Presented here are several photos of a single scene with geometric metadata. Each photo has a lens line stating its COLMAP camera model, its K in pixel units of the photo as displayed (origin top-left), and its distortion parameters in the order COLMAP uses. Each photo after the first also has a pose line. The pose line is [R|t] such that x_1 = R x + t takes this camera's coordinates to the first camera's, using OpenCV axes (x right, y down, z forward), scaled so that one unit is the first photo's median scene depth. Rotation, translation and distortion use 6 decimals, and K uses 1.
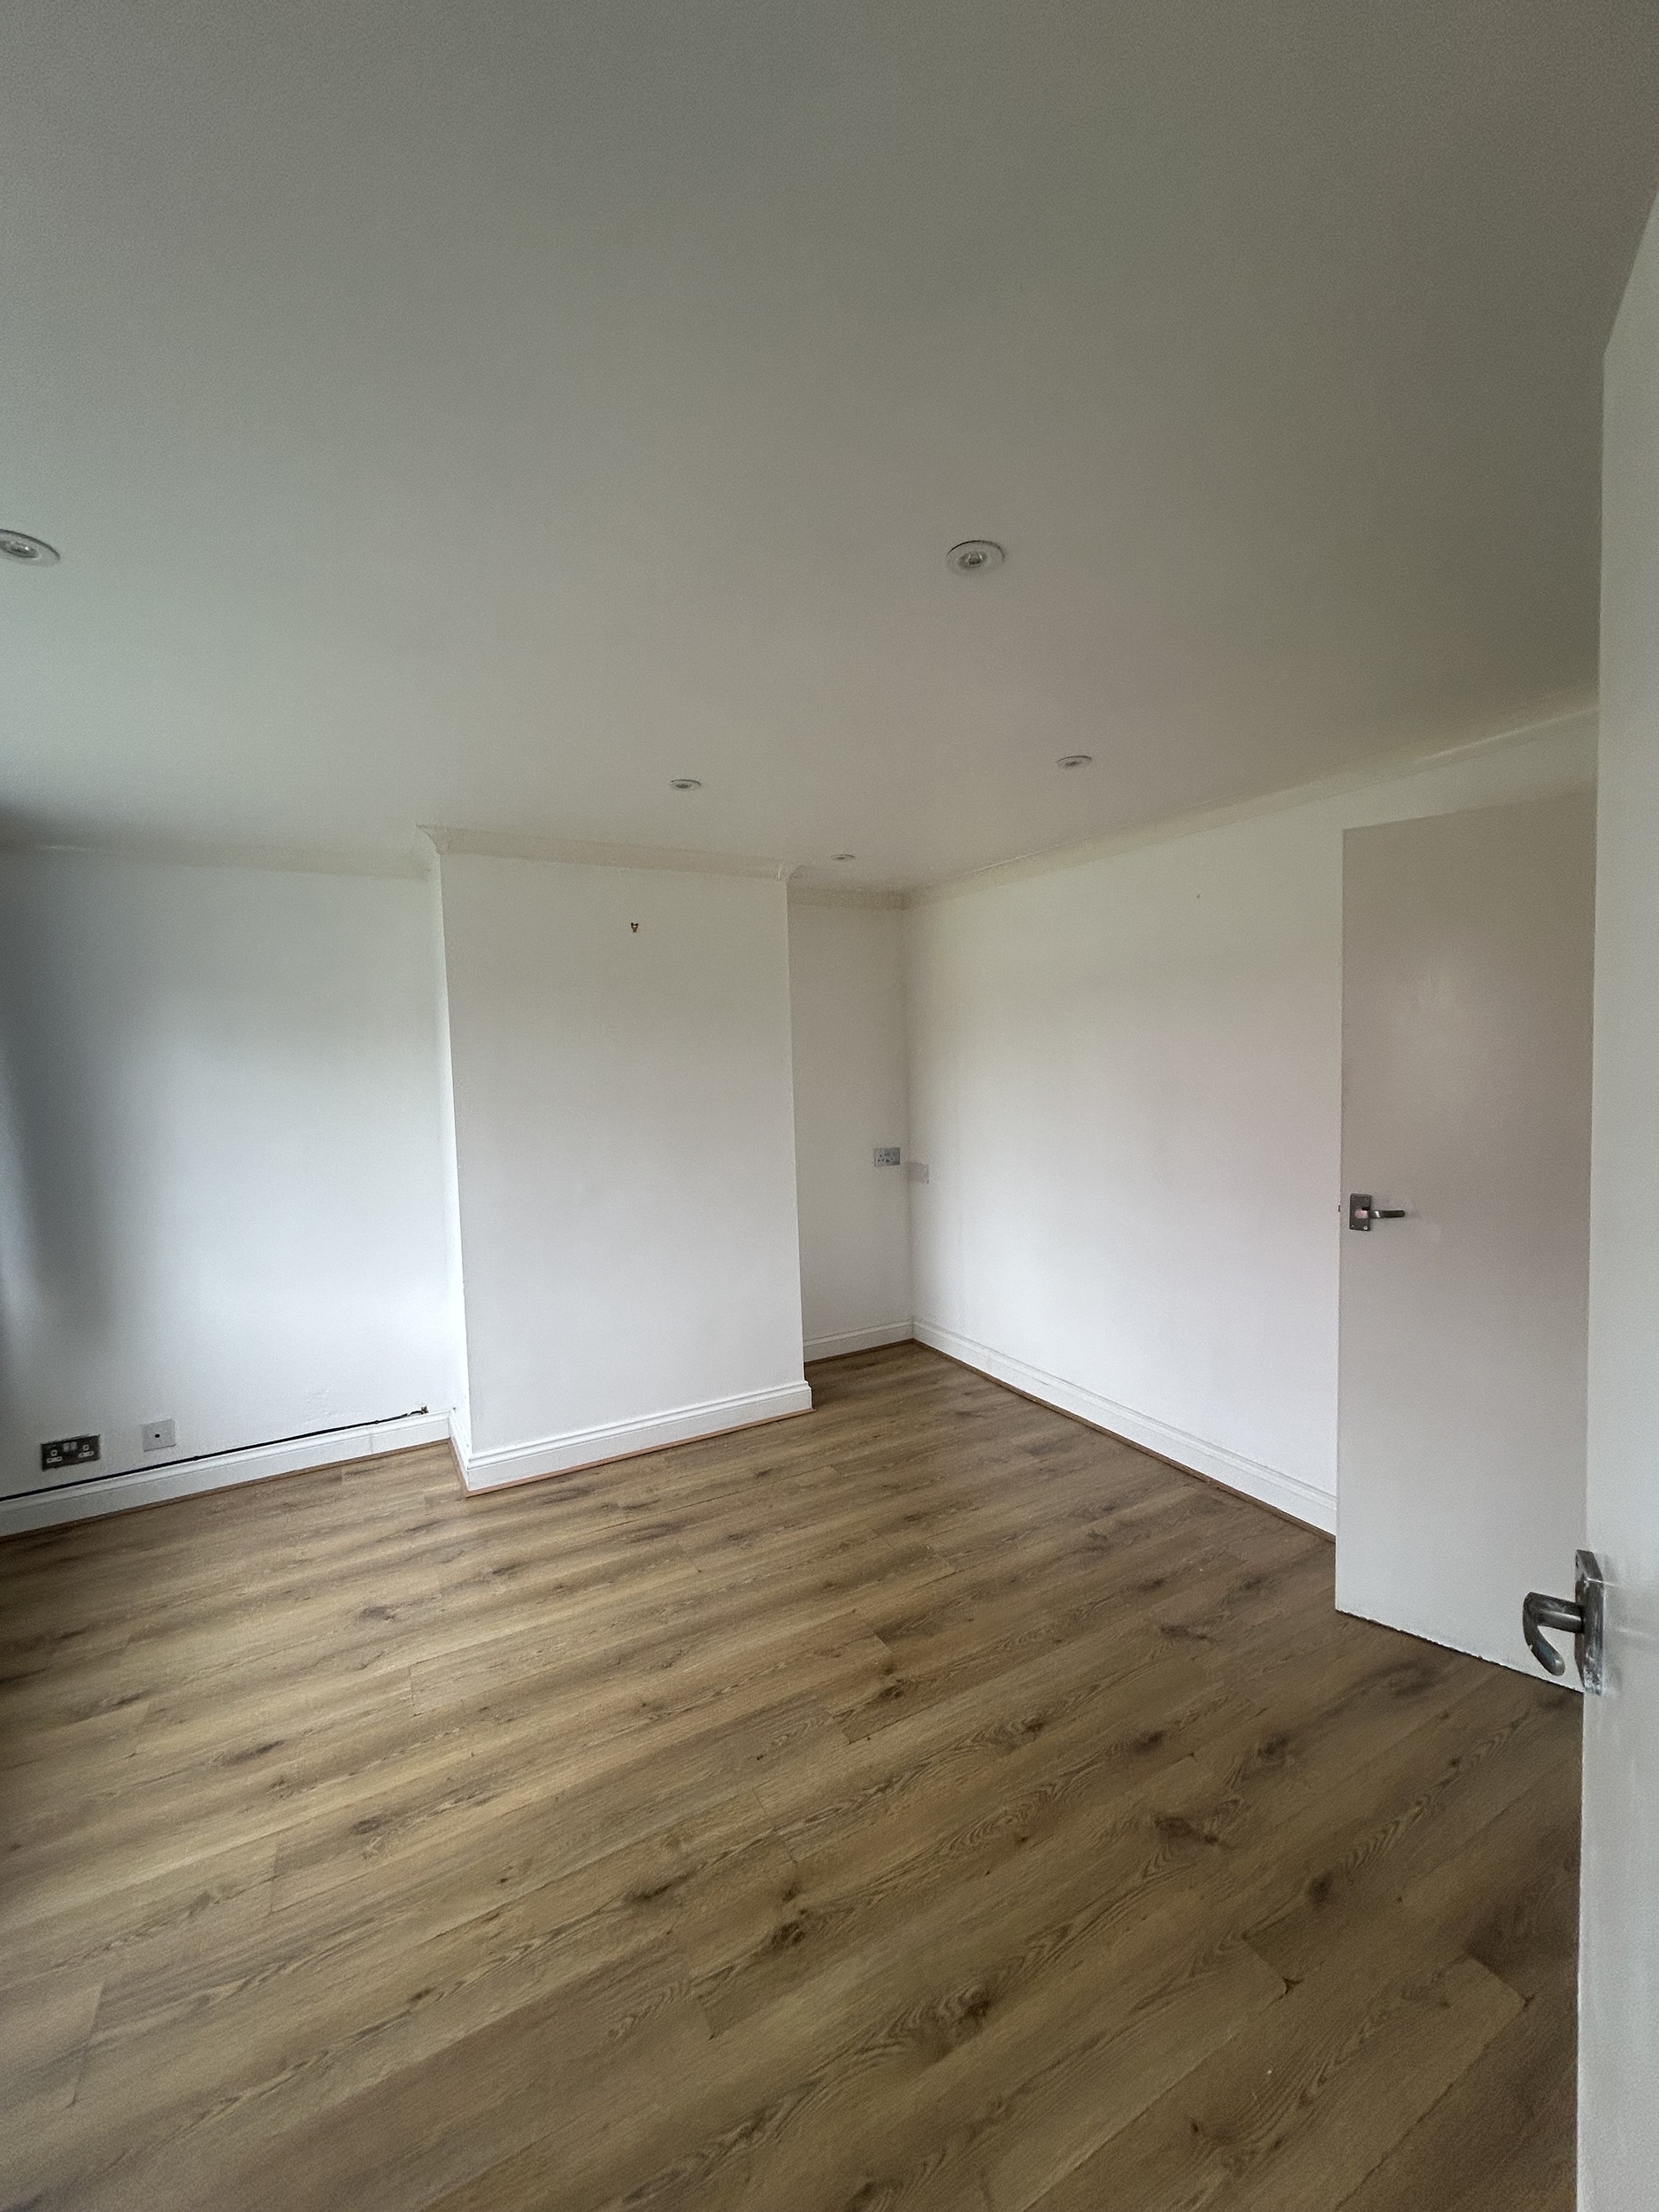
lens RADIAL K [[891.4, 0, 830.5], [0, 891.4, 1104.0], [0, 0, 1]] dist [0.002224, -0.001042]
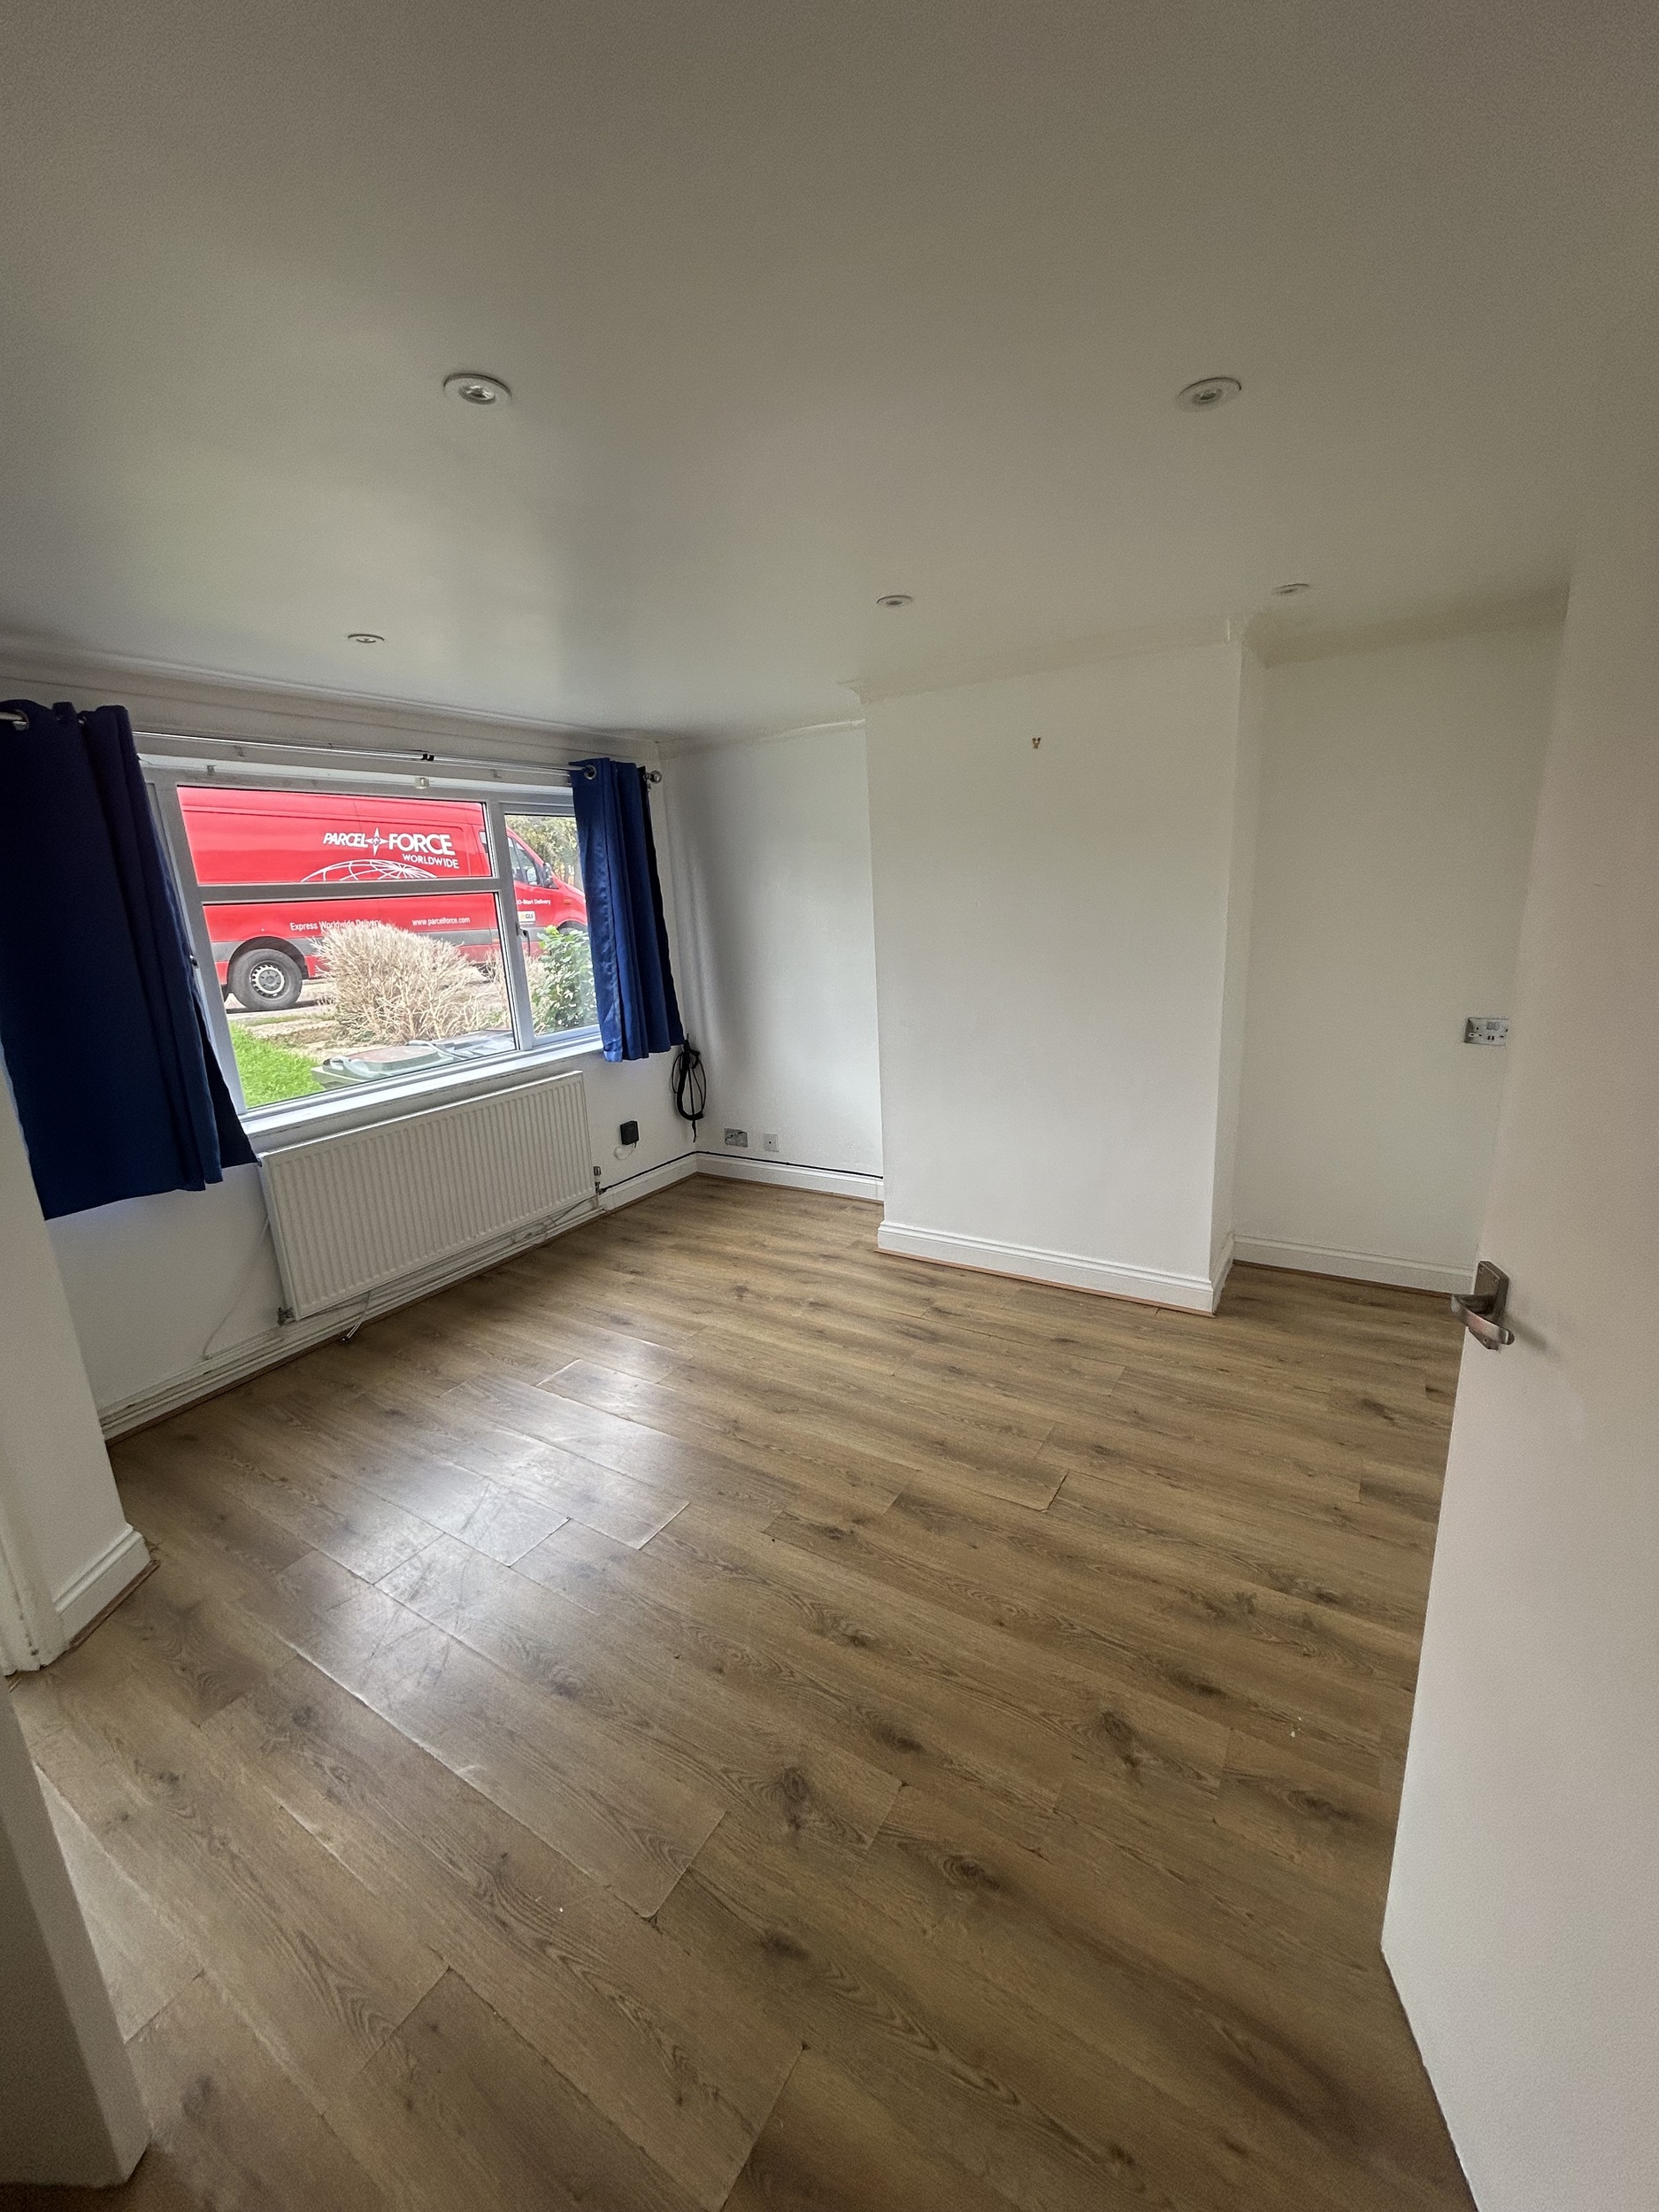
lens RADIAL K [[891.4, 0, 830.5], [0, 891.4, 1103.7], [0, 0, 1]] dist [0.002224, -0.001042]
pose [[0.487092, 0.213333, -0.846895, 0.690380], [-0.010037, 0.971011, 0.238826, -0.071505], [0.873293, -0.107830, 0.475113, 0.440937]]
